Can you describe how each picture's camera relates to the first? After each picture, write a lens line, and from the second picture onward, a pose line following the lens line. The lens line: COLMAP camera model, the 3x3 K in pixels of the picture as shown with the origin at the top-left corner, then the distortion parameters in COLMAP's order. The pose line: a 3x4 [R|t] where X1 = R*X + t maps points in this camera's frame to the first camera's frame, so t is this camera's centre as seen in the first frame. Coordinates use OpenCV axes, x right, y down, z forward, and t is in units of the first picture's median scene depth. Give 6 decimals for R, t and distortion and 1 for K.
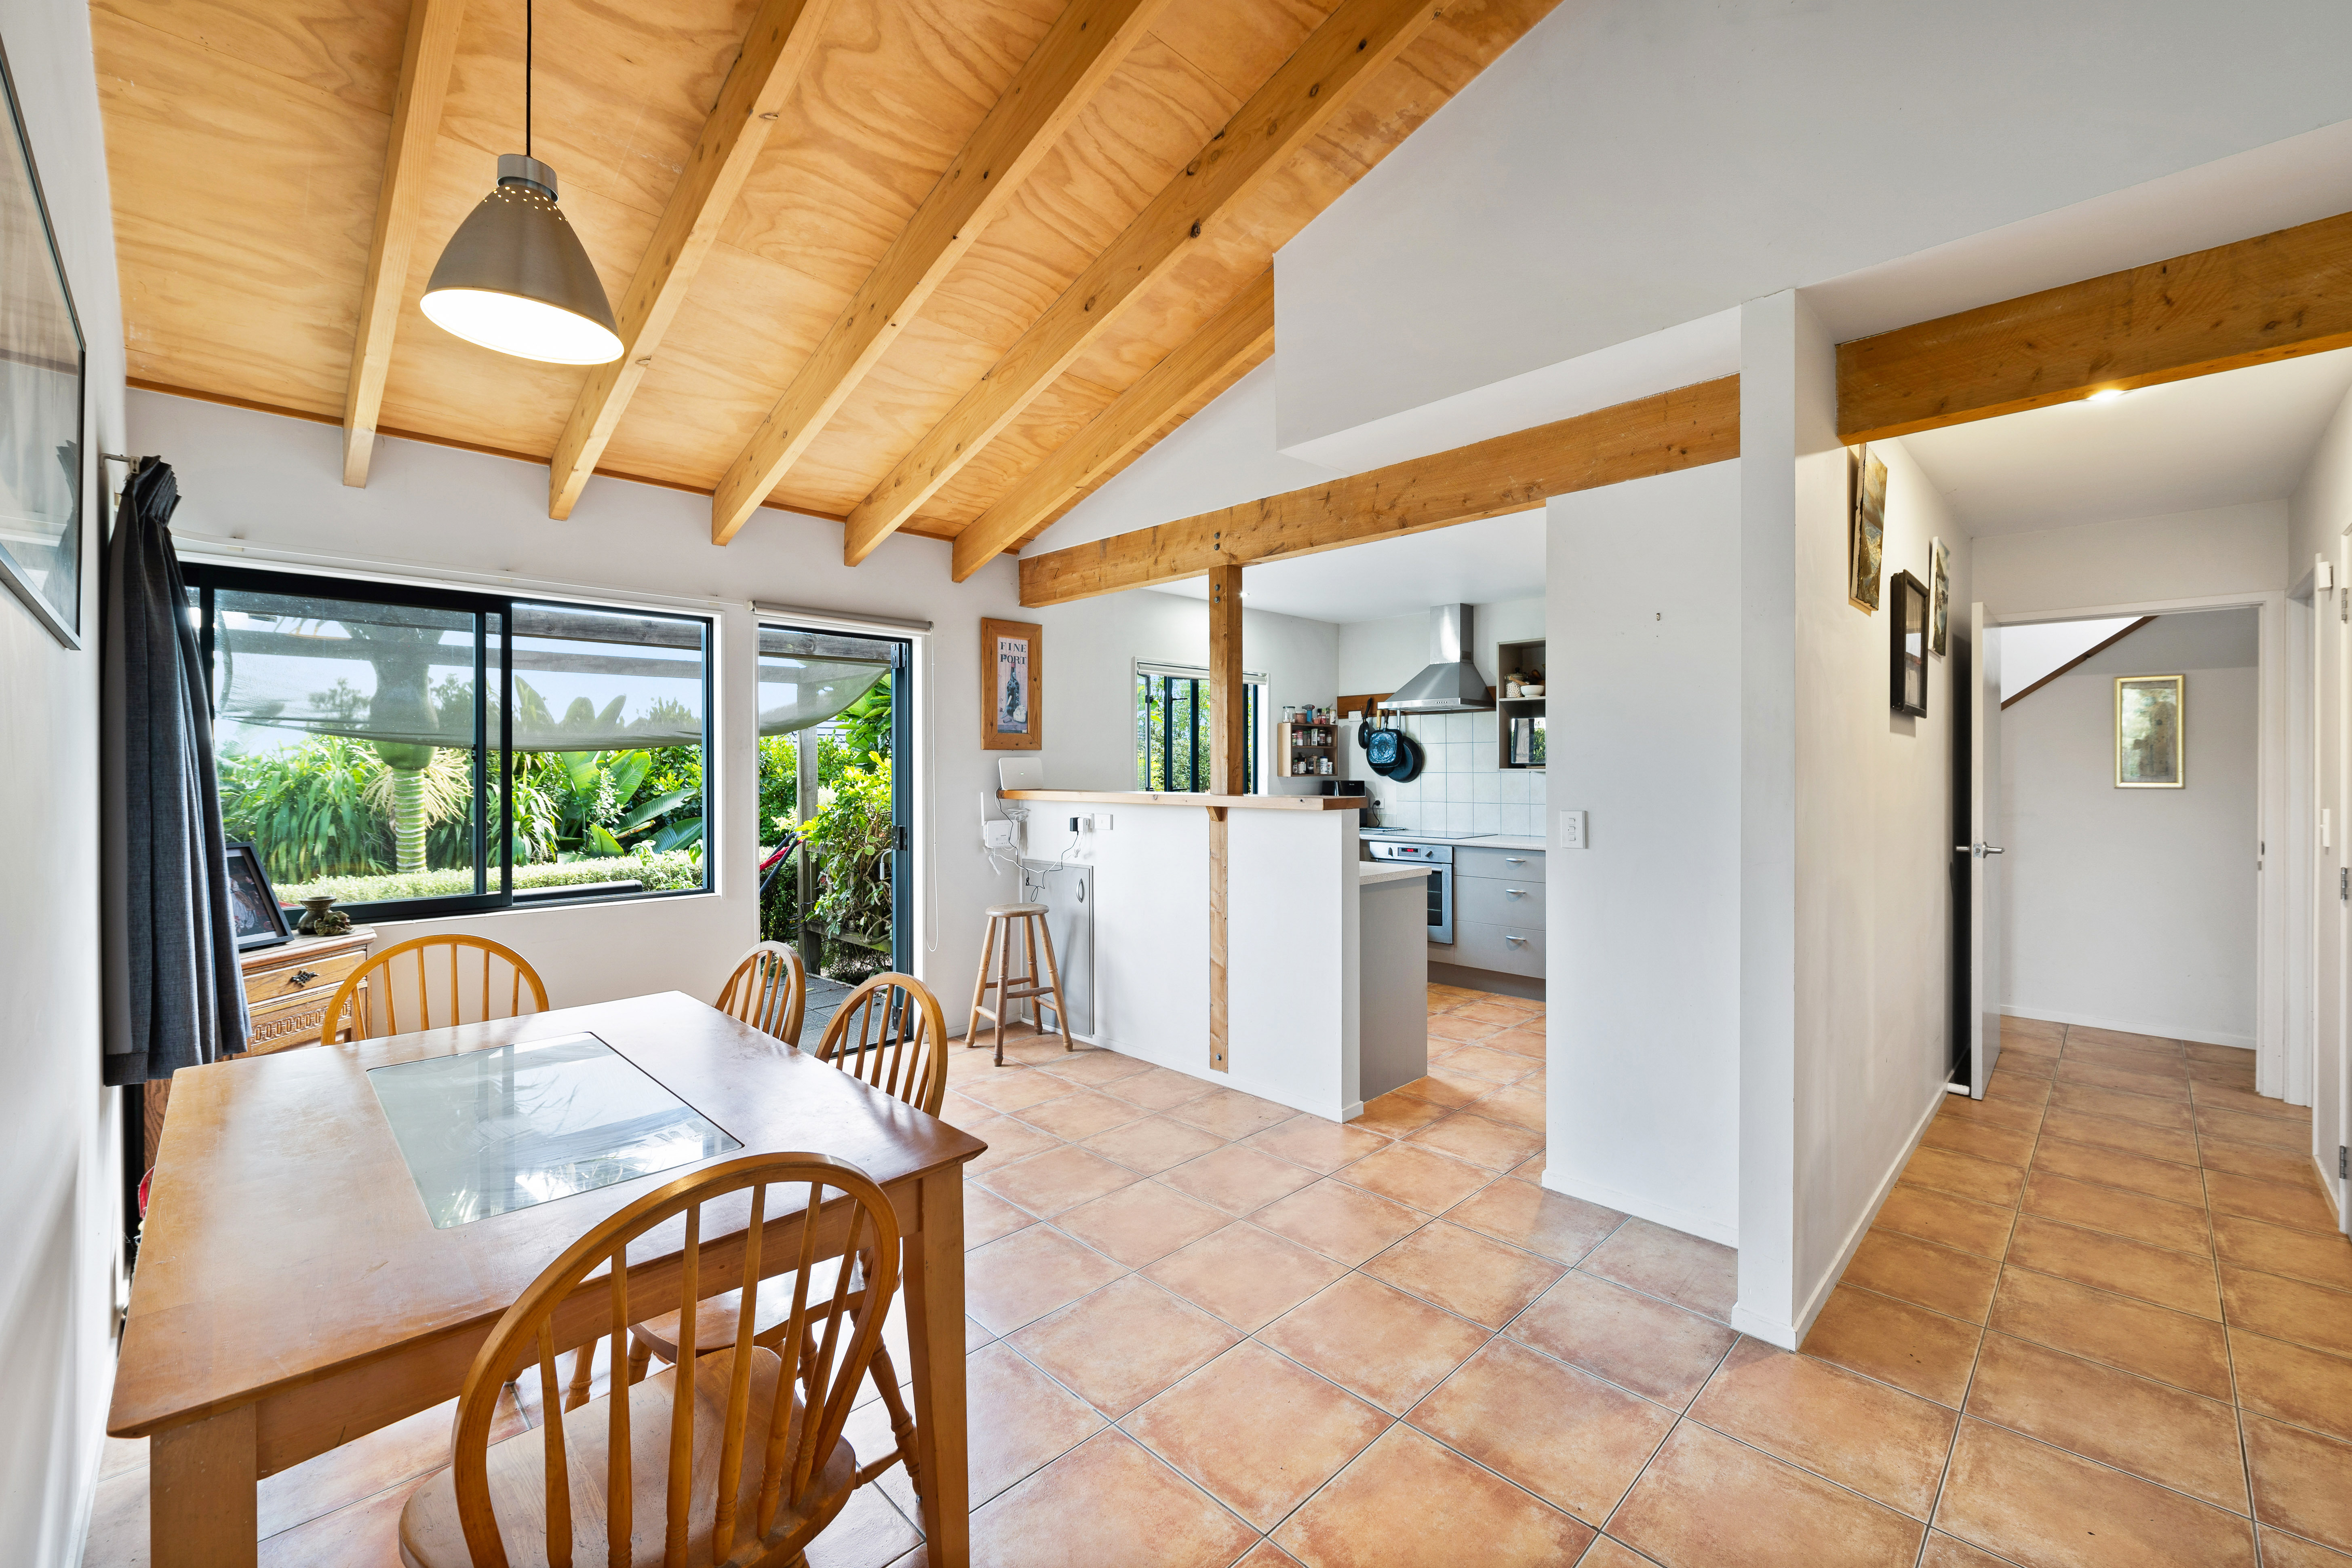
lens RADIAL K [[949.2, 0, 1213.6], [0, 949.2, 775.7], [0, 0, 1]] dist [0.000339, 0.000082]
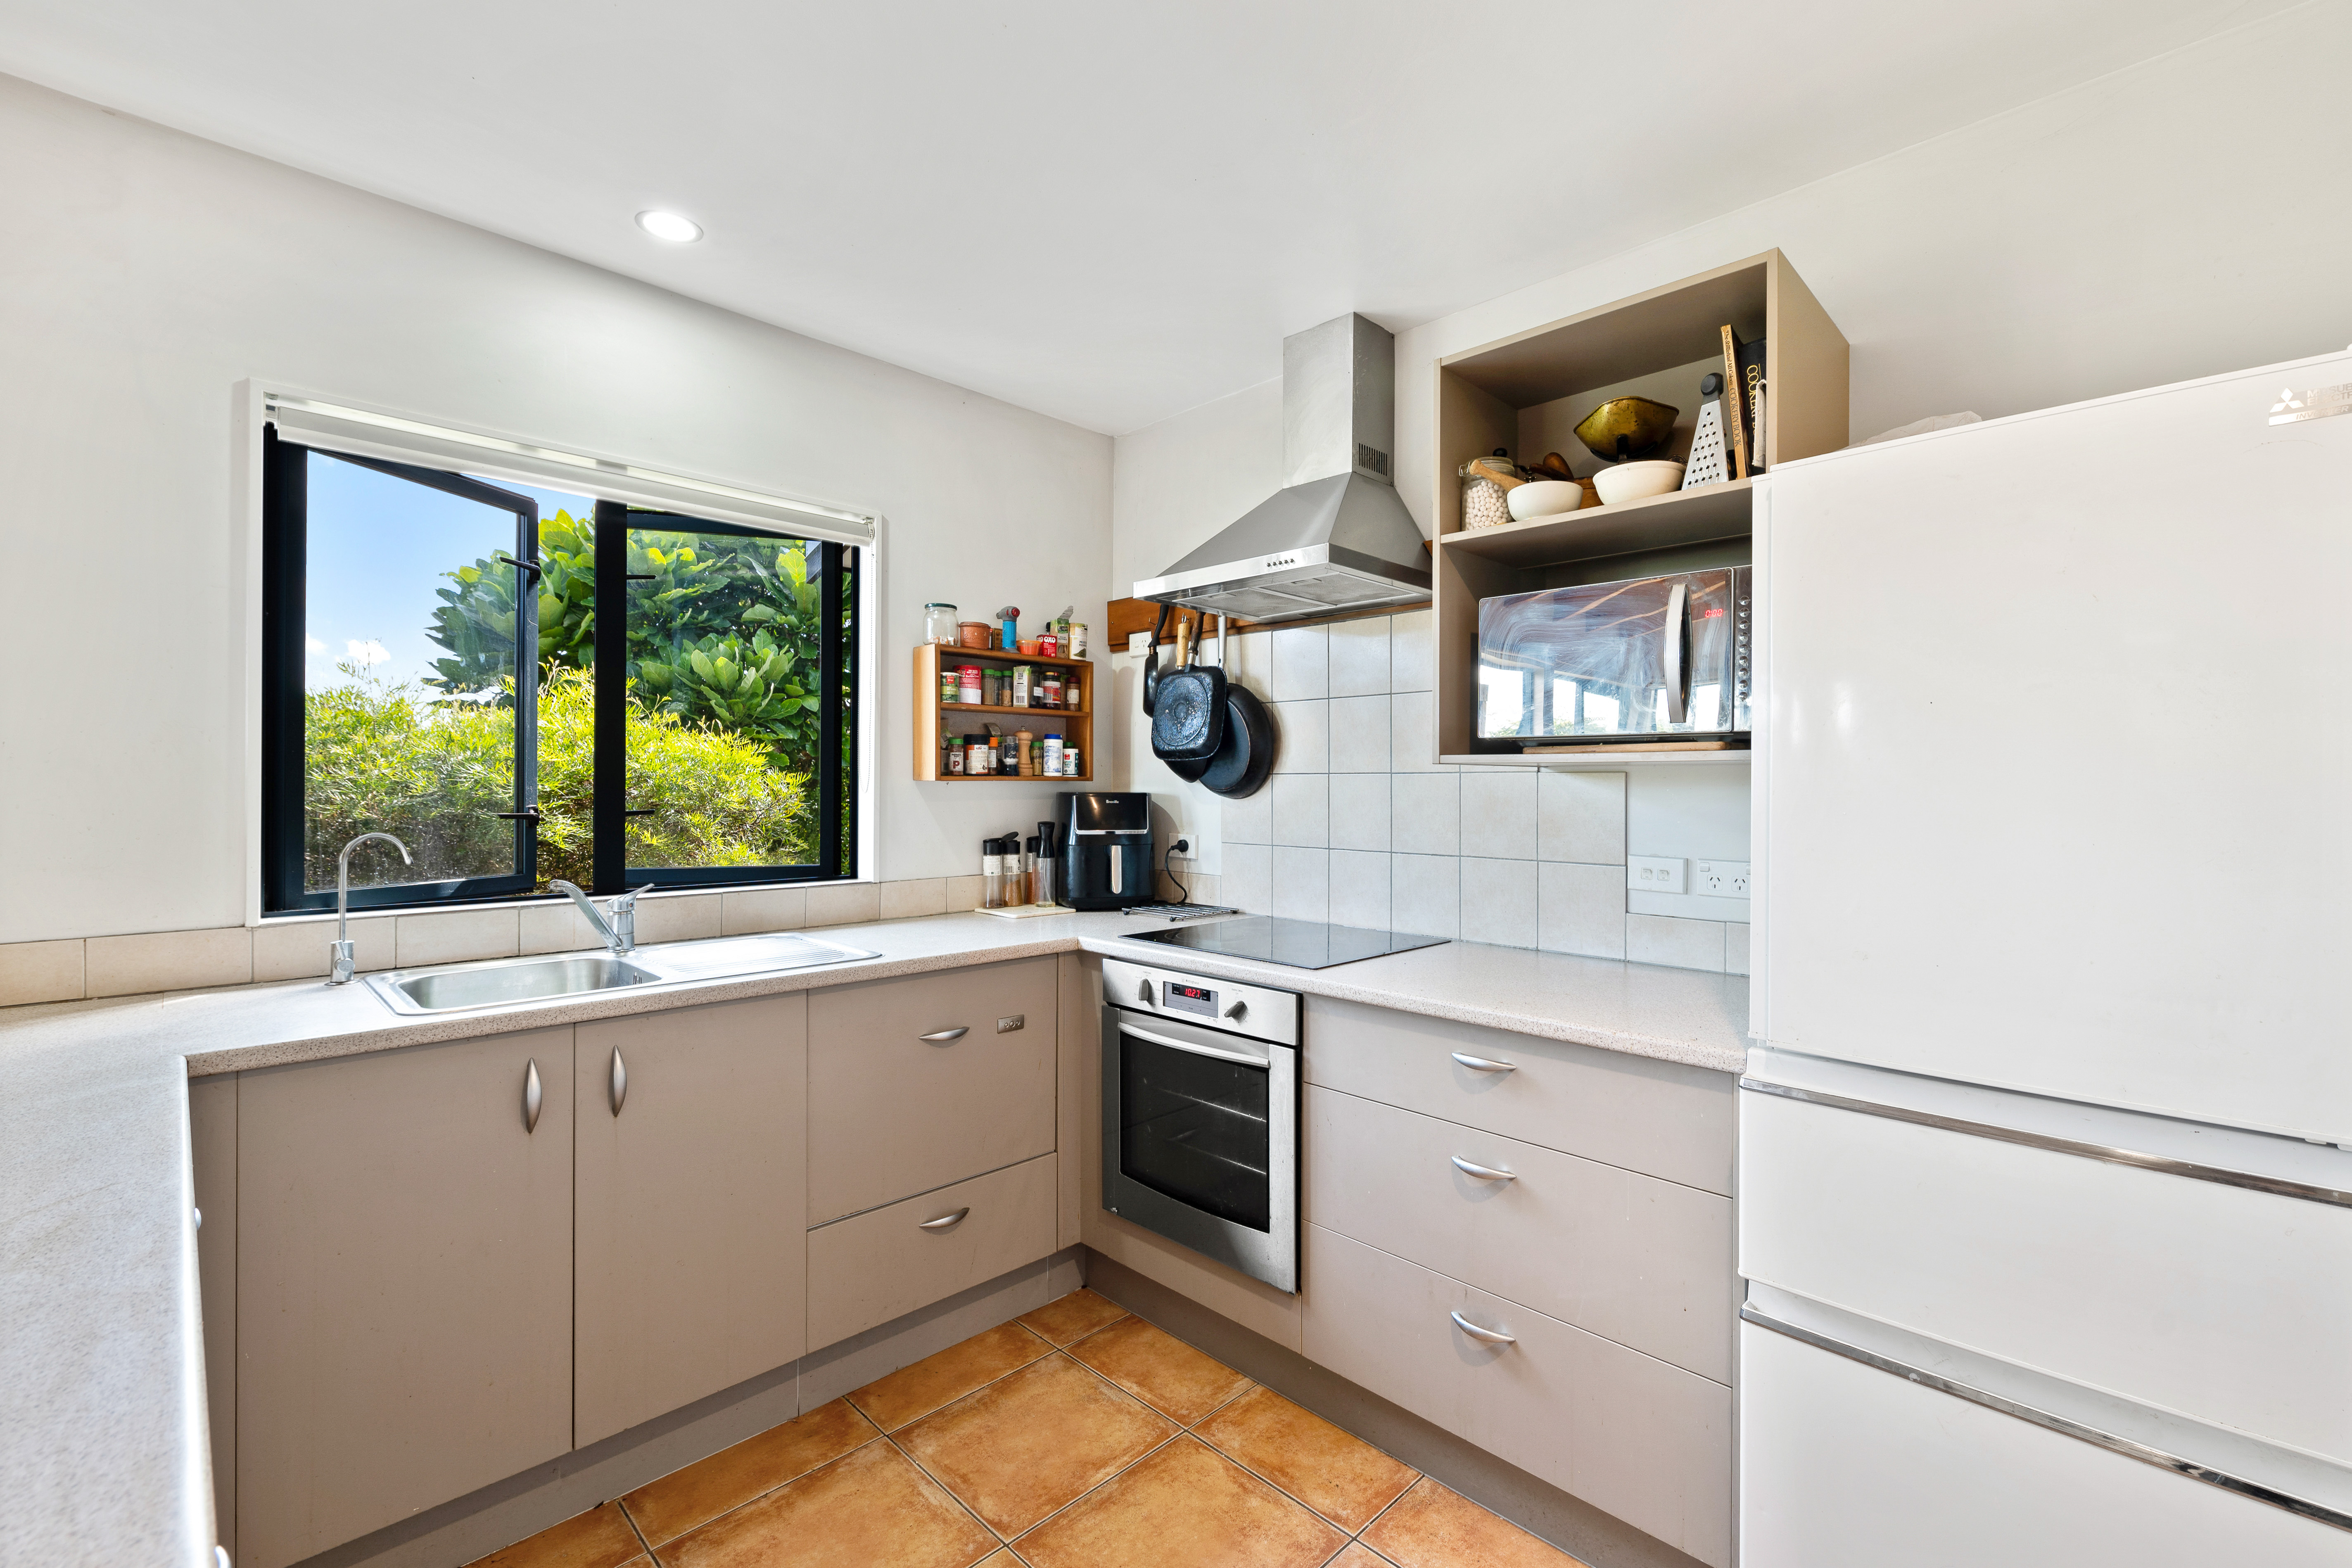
lens RADIAL K [[1015.9, 0, 1221.8], [0, 1015.9, 783.1], [0, 0, 1]] dist [-0.000451, -0.000112]
pose [[0.999966, 0.006358, 0.005161, 0.211934], [-0.006319, 0.999952, -0.007526, 0.004646], [-0.005209, 0.007493, 0.999958, 0.617200]]
